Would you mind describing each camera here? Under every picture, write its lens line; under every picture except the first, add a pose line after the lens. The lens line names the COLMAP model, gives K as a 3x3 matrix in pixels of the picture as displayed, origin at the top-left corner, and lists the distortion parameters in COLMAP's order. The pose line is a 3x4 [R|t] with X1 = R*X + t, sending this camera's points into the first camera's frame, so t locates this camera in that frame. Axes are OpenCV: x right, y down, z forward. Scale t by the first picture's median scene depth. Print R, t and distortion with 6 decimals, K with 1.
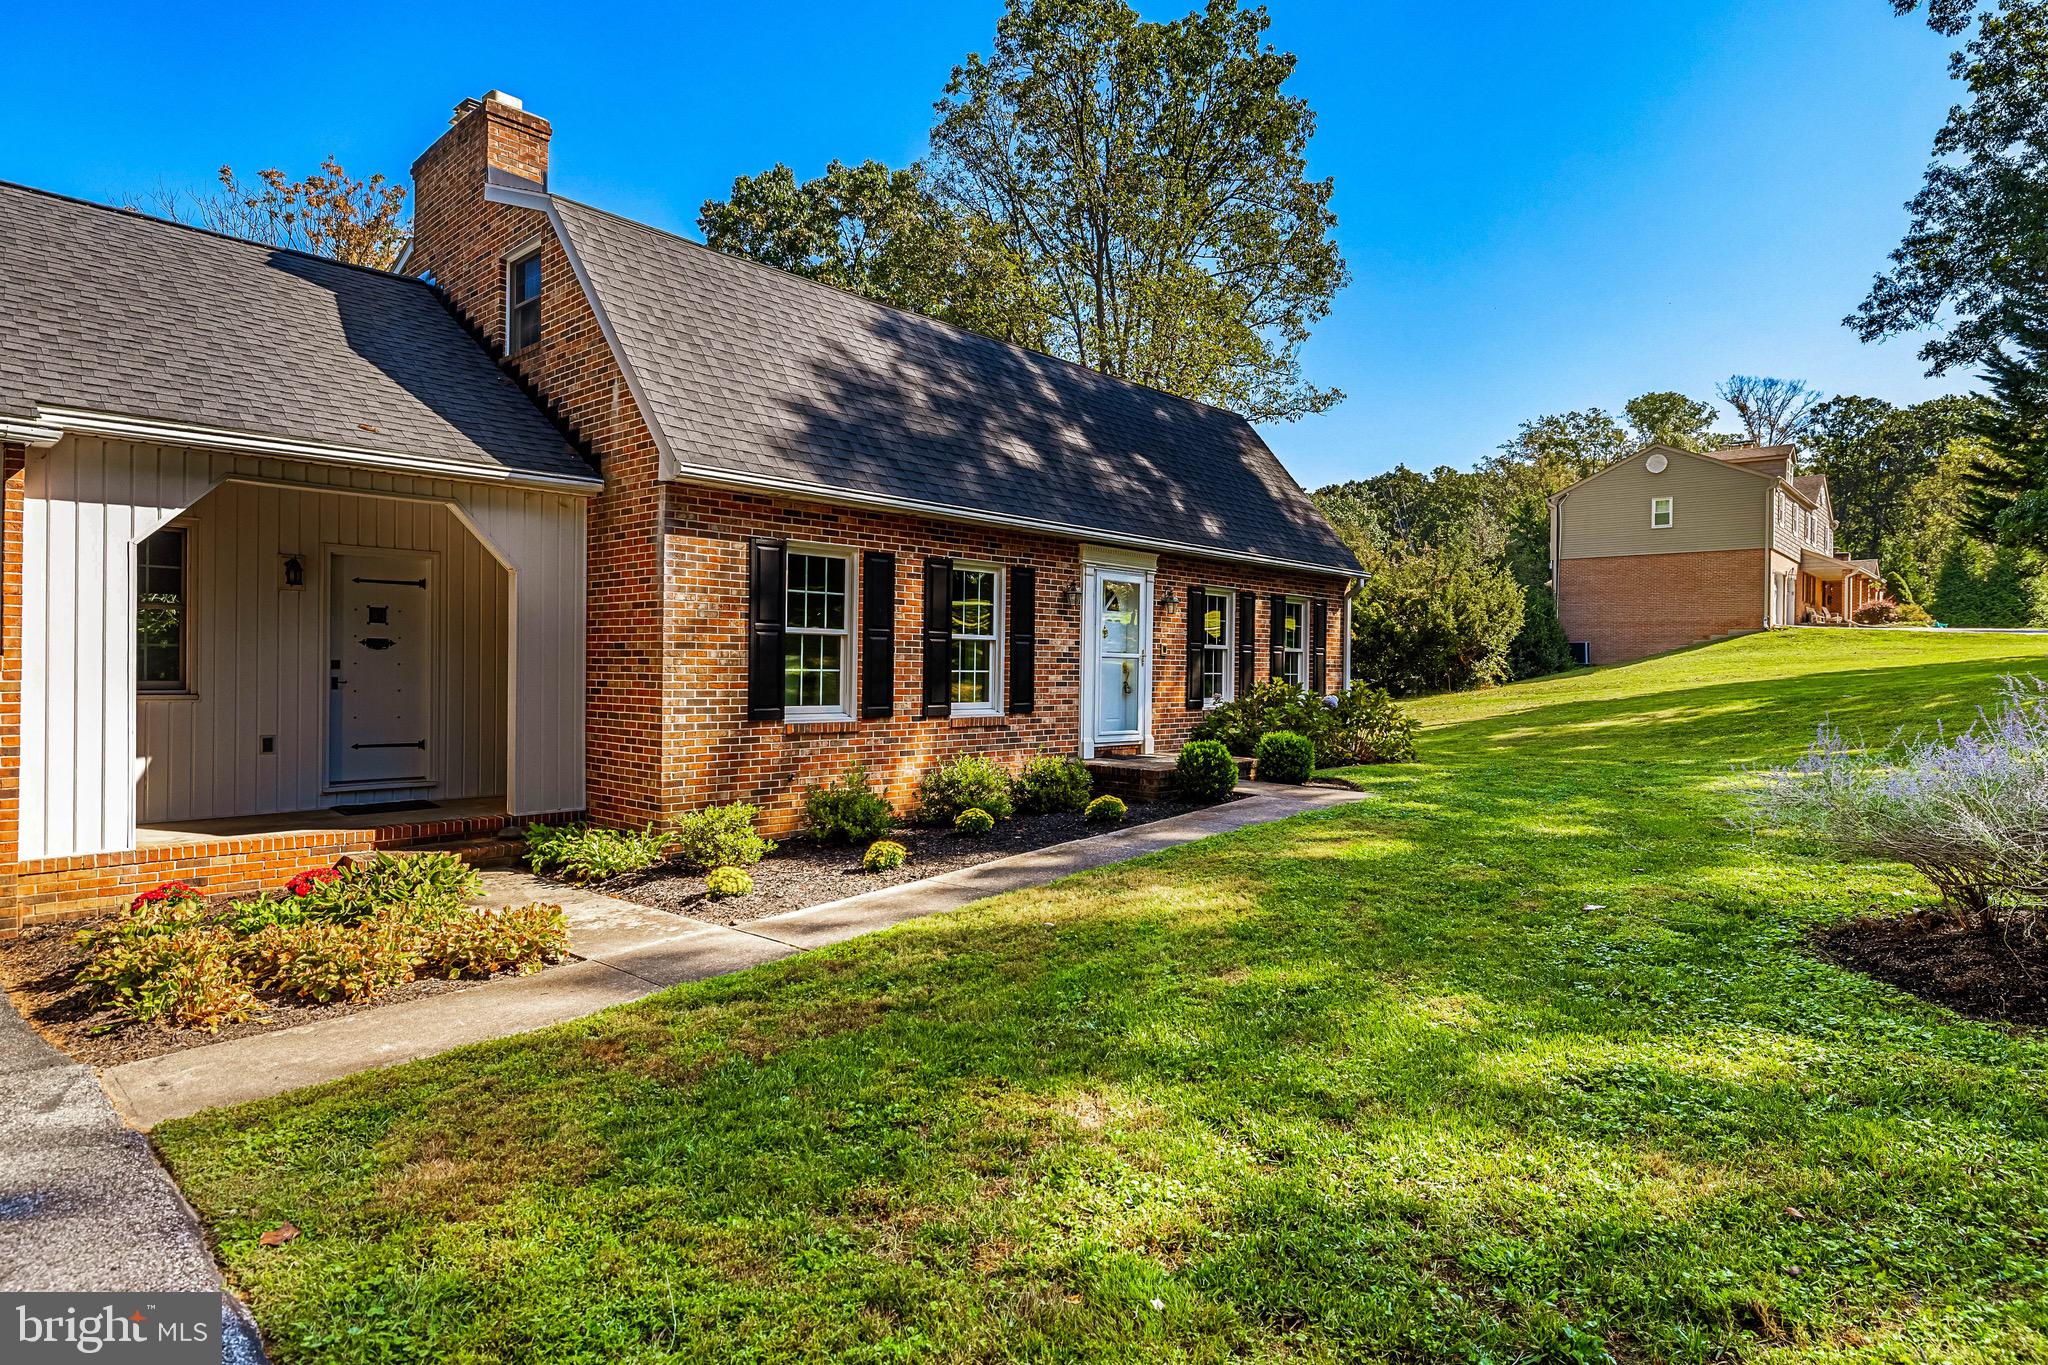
lens RADIAL K [[1110.9, 0, 1024.0], [0, 1110.9, 682.5], [0, 0, 1]] dist [0.001181, 0.000772]
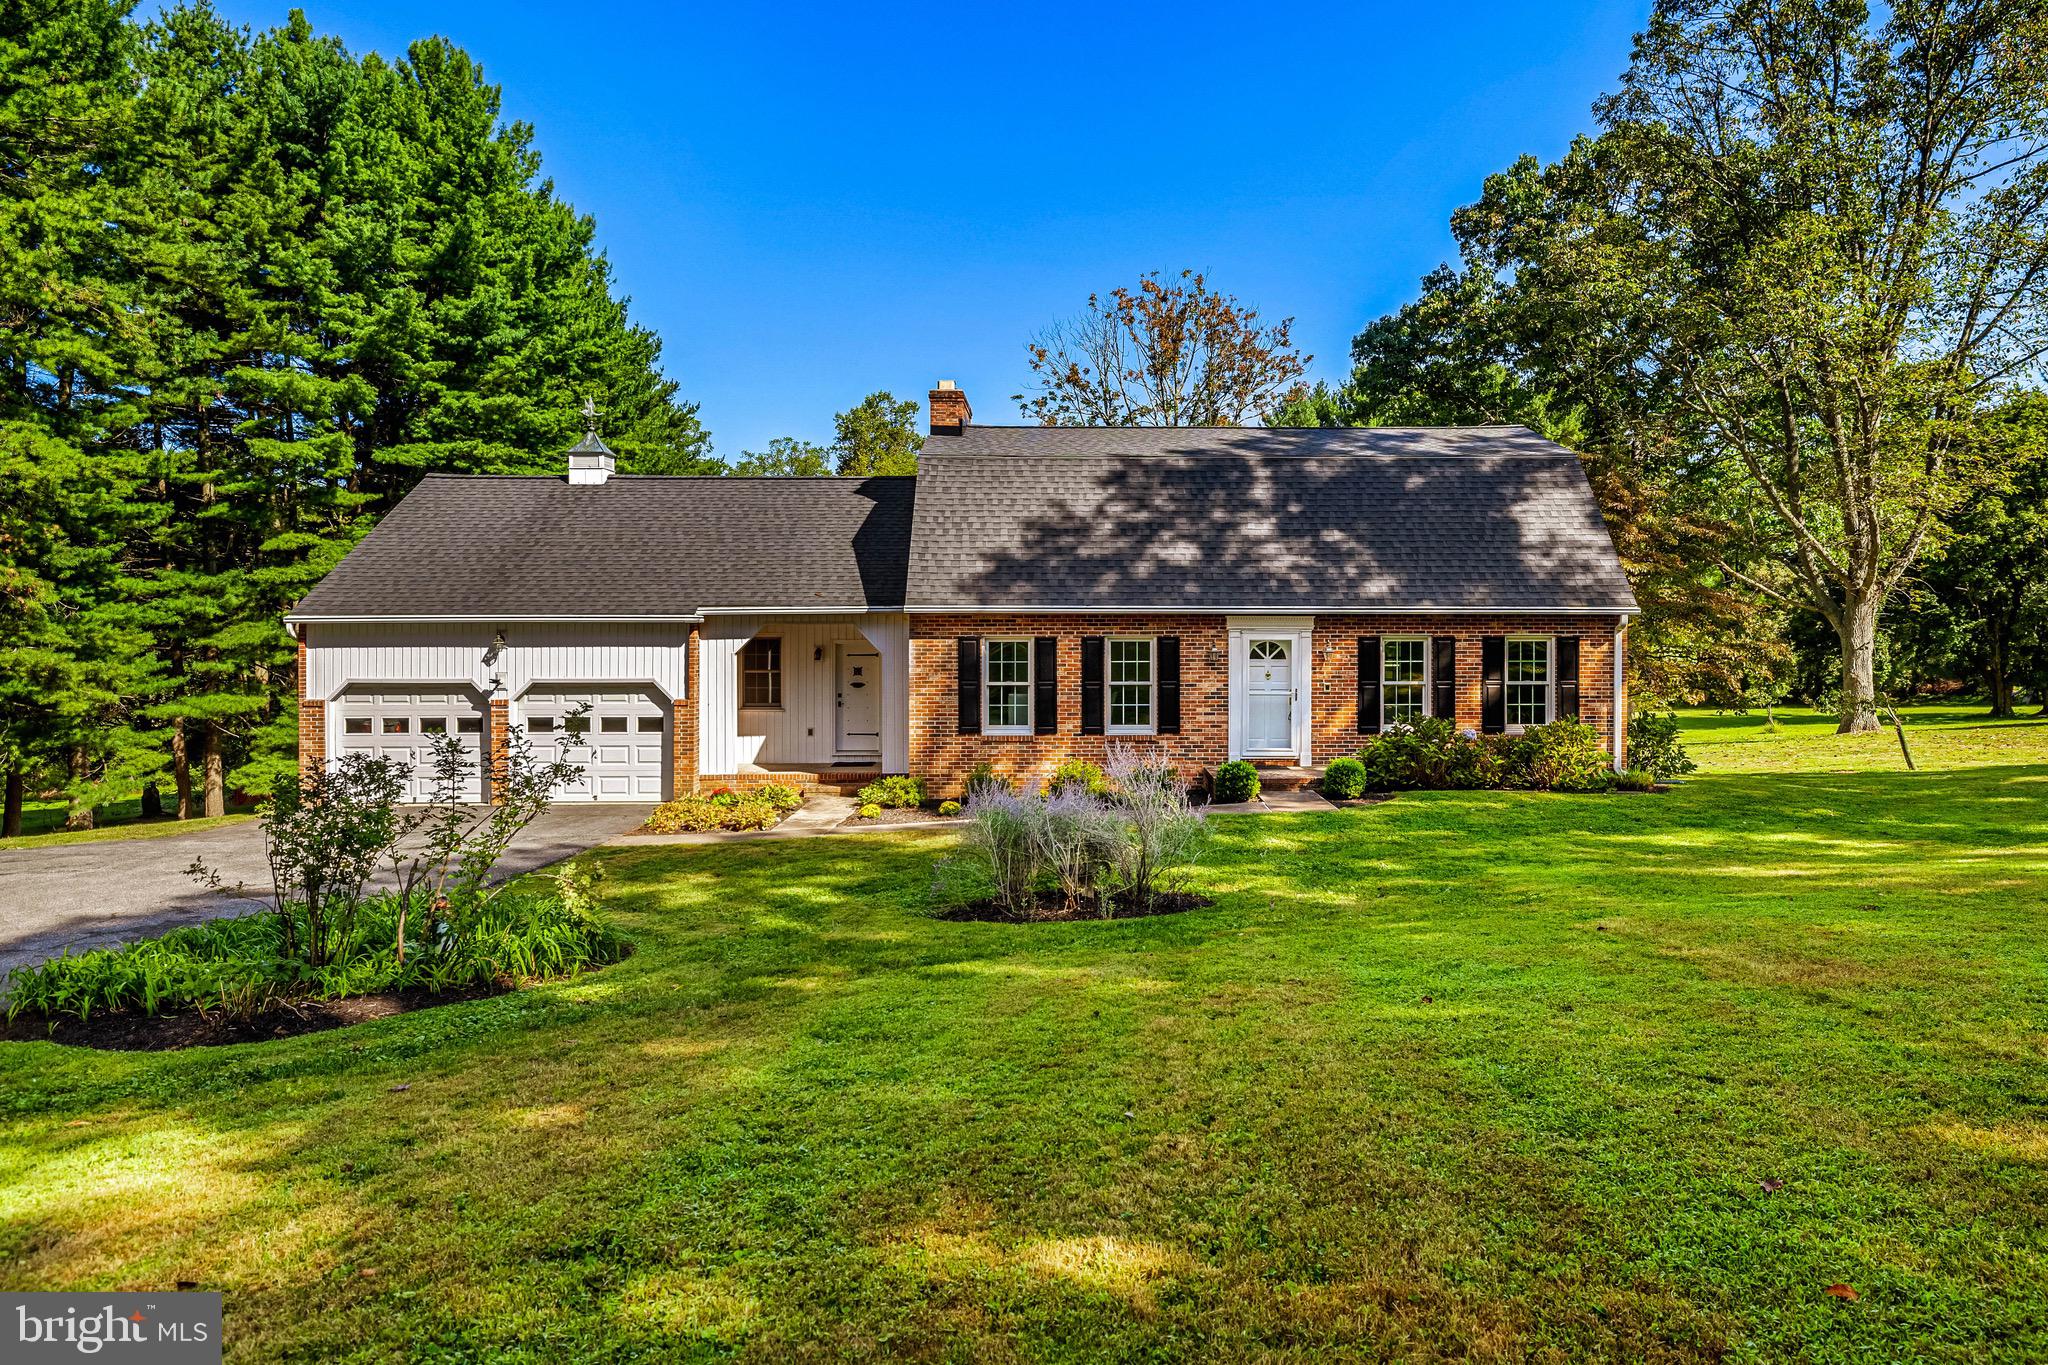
lens RADIAL K [[1204.0, 0, 1078.5], [0, 1204.0, 632.4], [0, 0, 1]] dist [-0.001491, 0.000250]
pose [[0.704802, -0.002211, -0.709400, 1.175332], [-0.000947, 0.999991, -0.004057, -0.112393], [0.709403, 0.003532, 0.704794, -0.262320]]
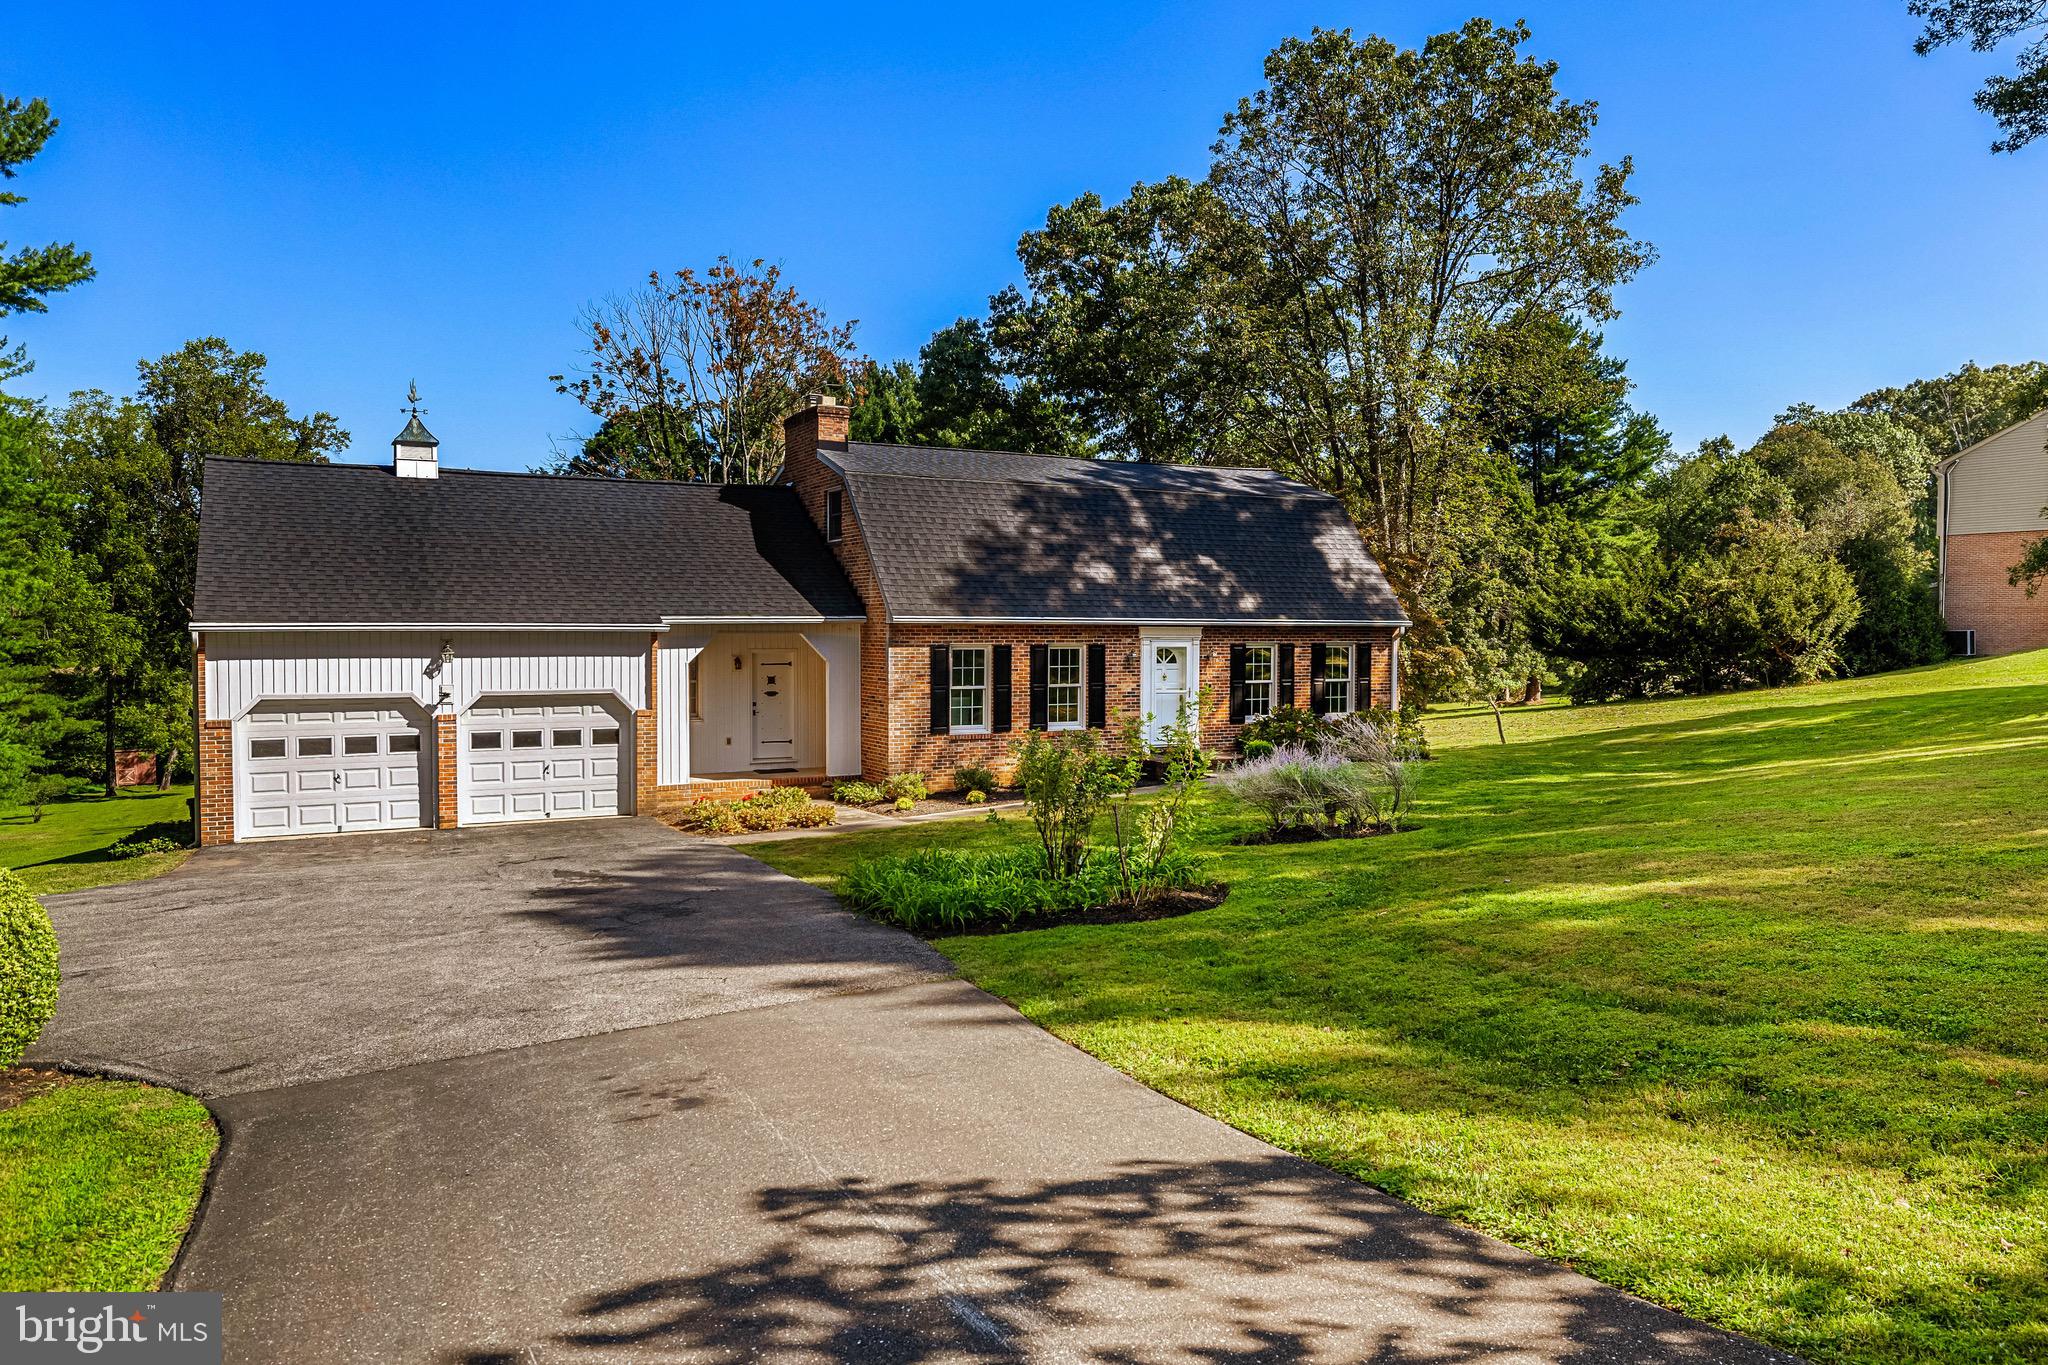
lens RADIAL K [[1348.7, 0, 1024.0], [0, 1348.7, 682.5], [0, 0, 1]] dist [0.000638, 0.000135]
pose [[0.945686, 0.003891, -0.325058, 0.634980], [0.004078, 0.999708, 0.023829, -0.103796], [0.325055, -0.023861, 0.945394, -1.139845]]
